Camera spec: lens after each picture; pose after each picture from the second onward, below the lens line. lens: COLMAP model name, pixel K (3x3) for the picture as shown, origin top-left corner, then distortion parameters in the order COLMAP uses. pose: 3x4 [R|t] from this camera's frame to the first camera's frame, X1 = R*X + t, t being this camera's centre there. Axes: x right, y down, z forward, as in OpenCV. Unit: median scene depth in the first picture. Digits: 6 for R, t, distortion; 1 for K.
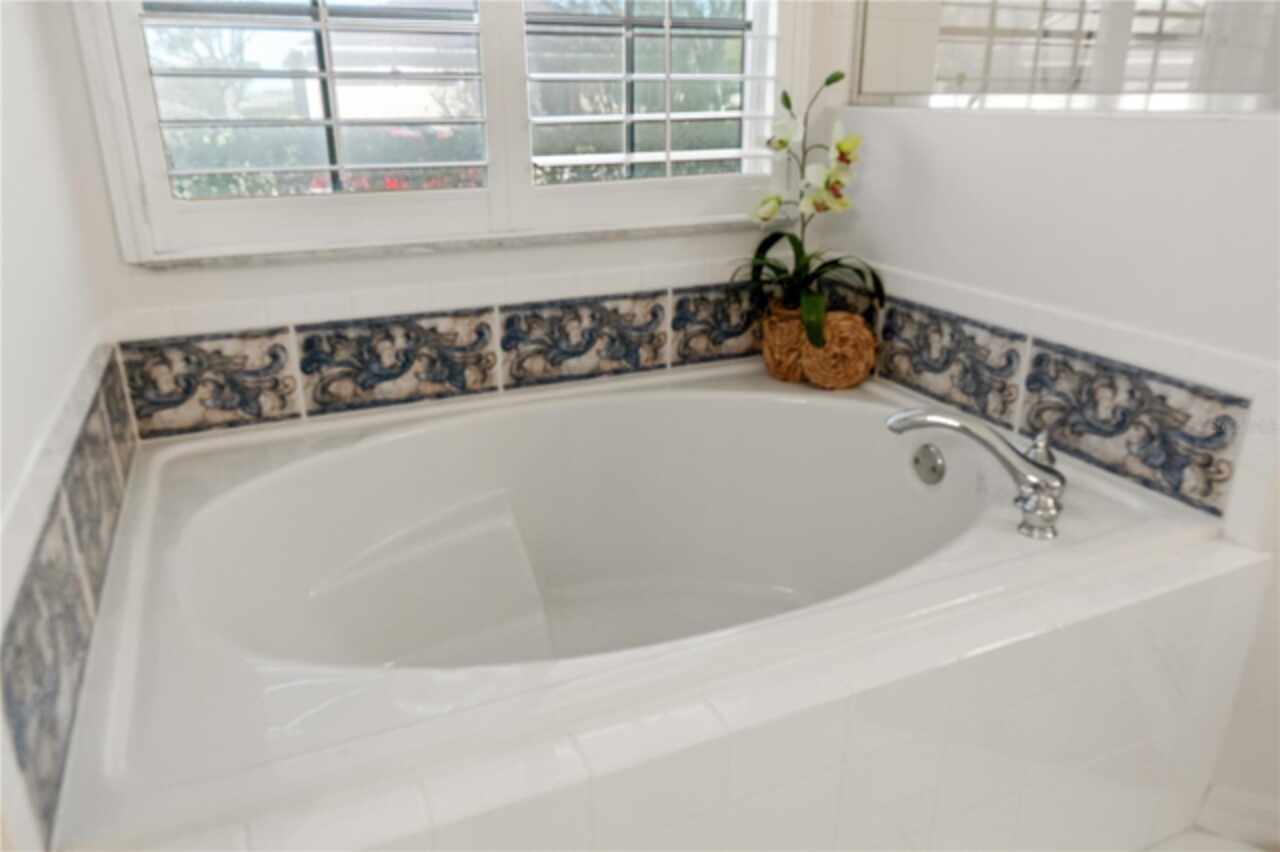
lens RADIAL K [[867.8, 0, 642.1], [0, 867.8, 413.3], [0, 0, 1]] dist [-0.005886, -0.001515]
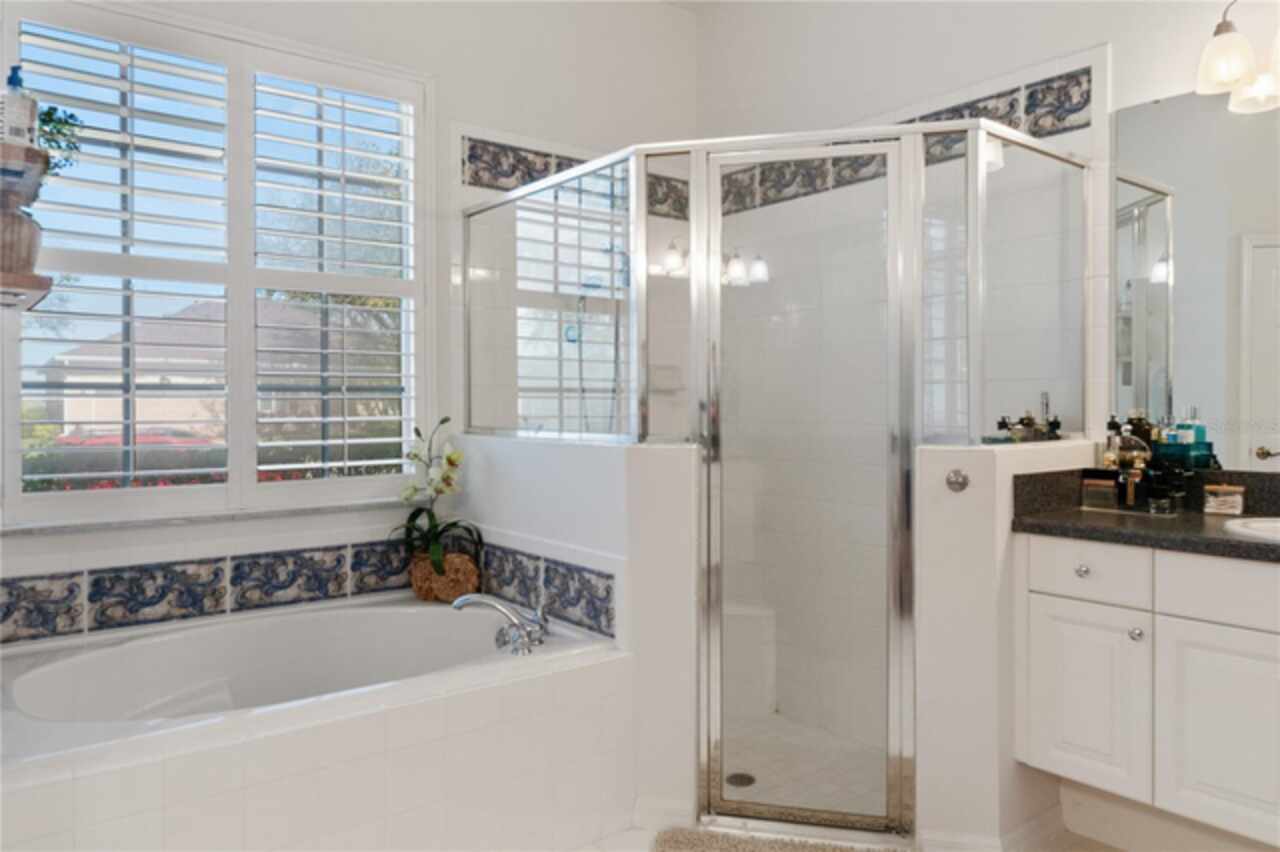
lens RADIAL K [[867.8, 0, 642.1], [0, 867.8, 413.3], [0, 0, 1]] dist [-0.005886, -0.001515]
pose [[0.969734, 0.000500, 0.244165, 0.172005], [0.080228, 0.943821, -0.320570, 0.190435], [-0.230608, 0.330456, 0.915215, -0.685005]]
